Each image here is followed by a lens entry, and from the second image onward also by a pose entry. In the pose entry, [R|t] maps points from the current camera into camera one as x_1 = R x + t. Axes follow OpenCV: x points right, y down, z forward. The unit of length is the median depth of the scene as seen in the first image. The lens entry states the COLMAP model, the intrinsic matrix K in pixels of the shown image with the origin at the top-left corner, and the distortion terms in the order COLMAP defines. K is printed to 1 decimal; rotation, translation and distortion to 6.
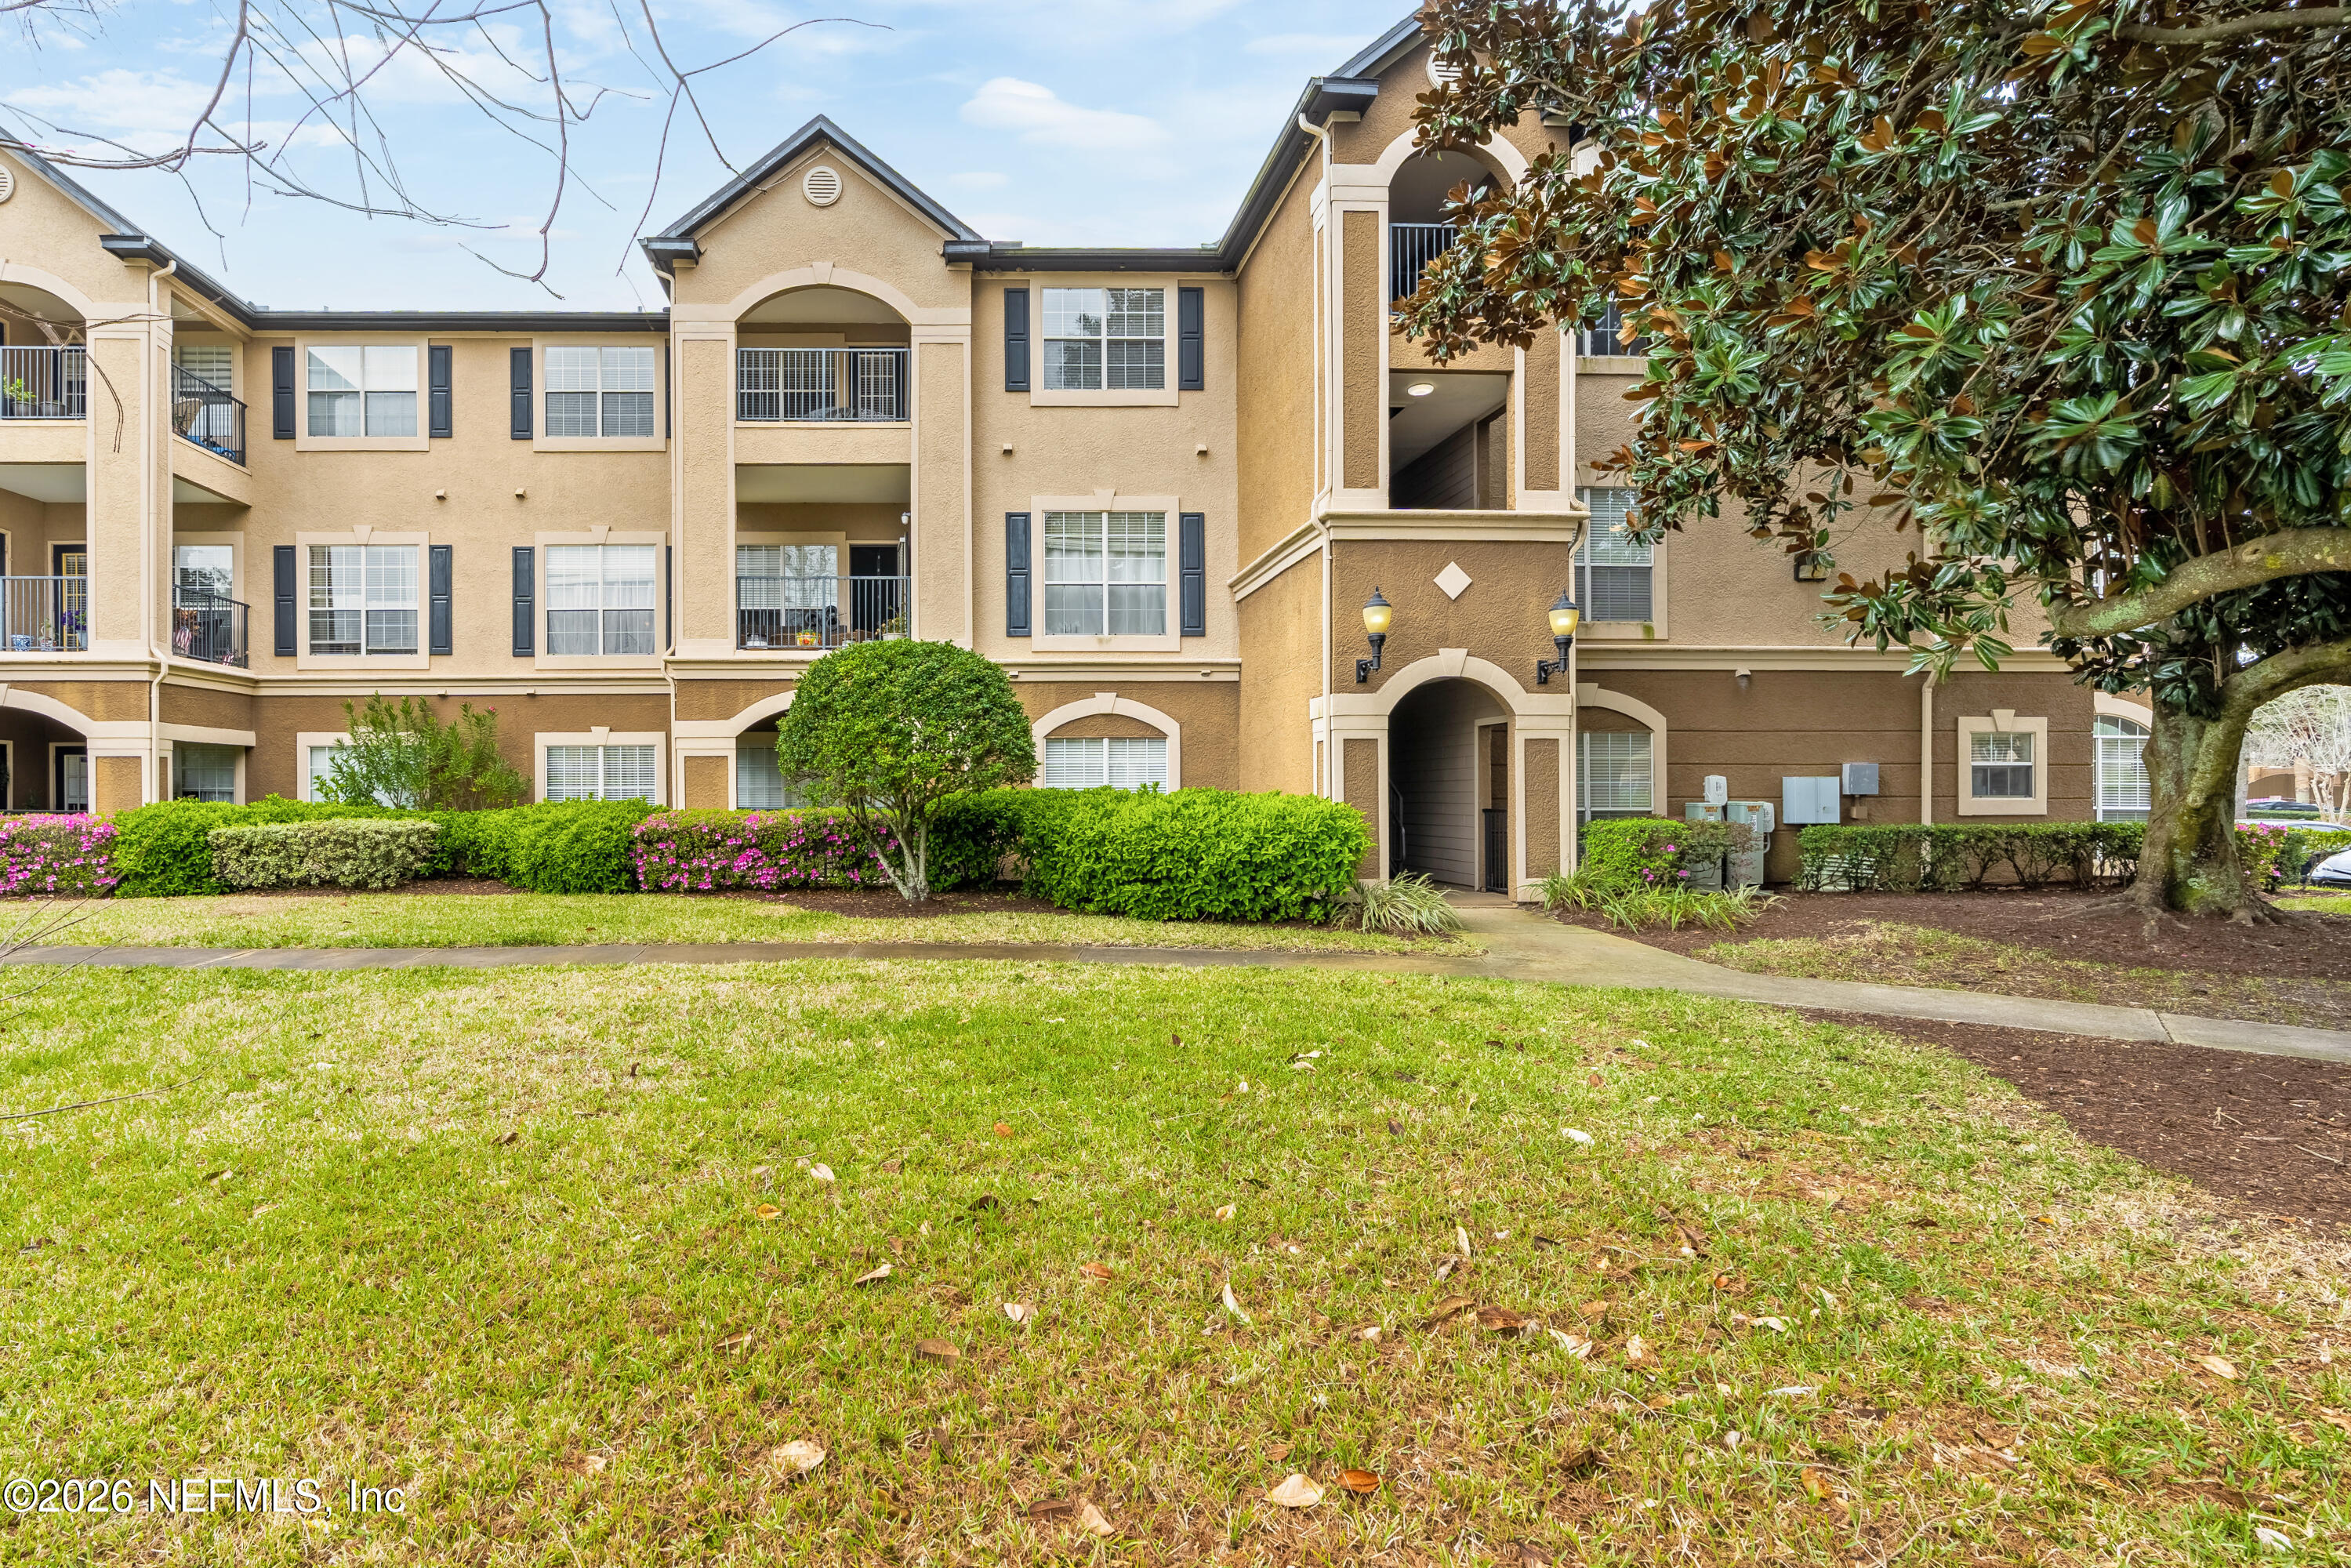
lens RADIAL K [[1232.4, 0, 1175.0], [0, 1232.4, 793.1], [0, 0, 1]] dist [-0.000360, 0.000363]
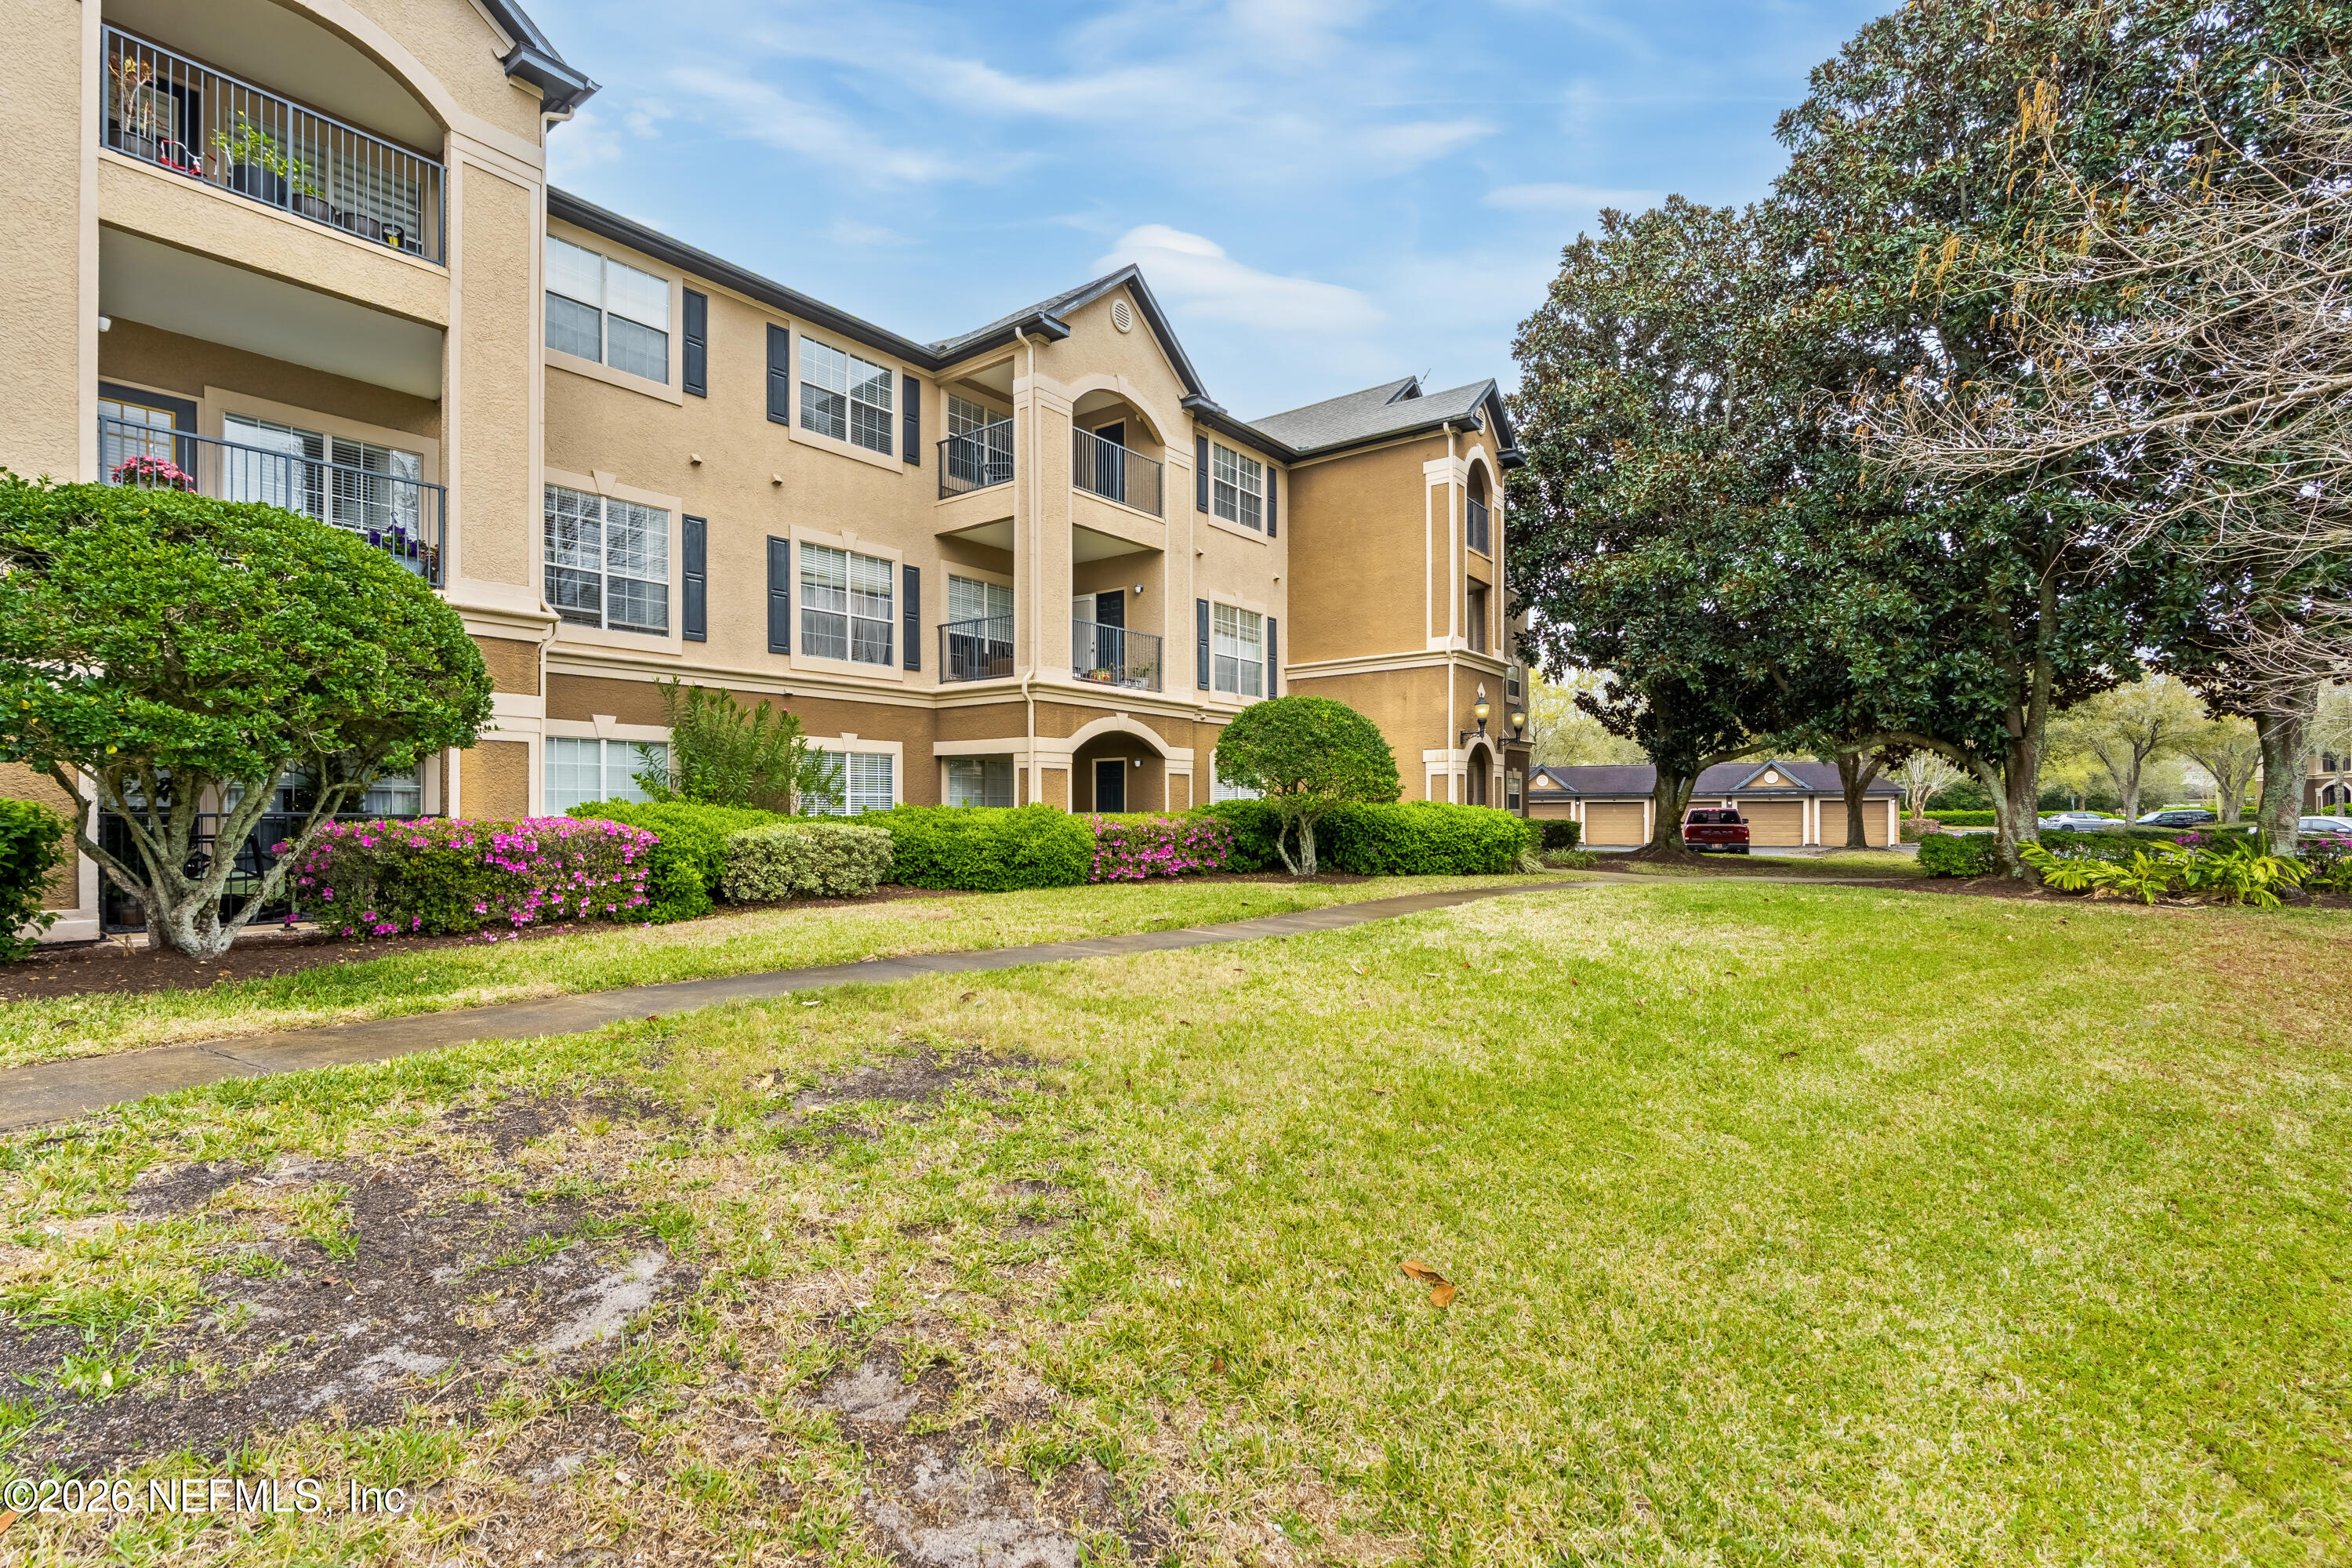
lens RADIAL K [[1064.7, 0, 1174.7], [0, 1064.7, 796.3], [0, 0, 1]] dist [0.001293, 0.000015]
pose [[0.619571, 0.010536, 0.784870, -0.979553], [-0.004197, 0.999940, -0.010110, 0.005344], [-0.784929, 0.002970, 0.619578, 0.258539]]
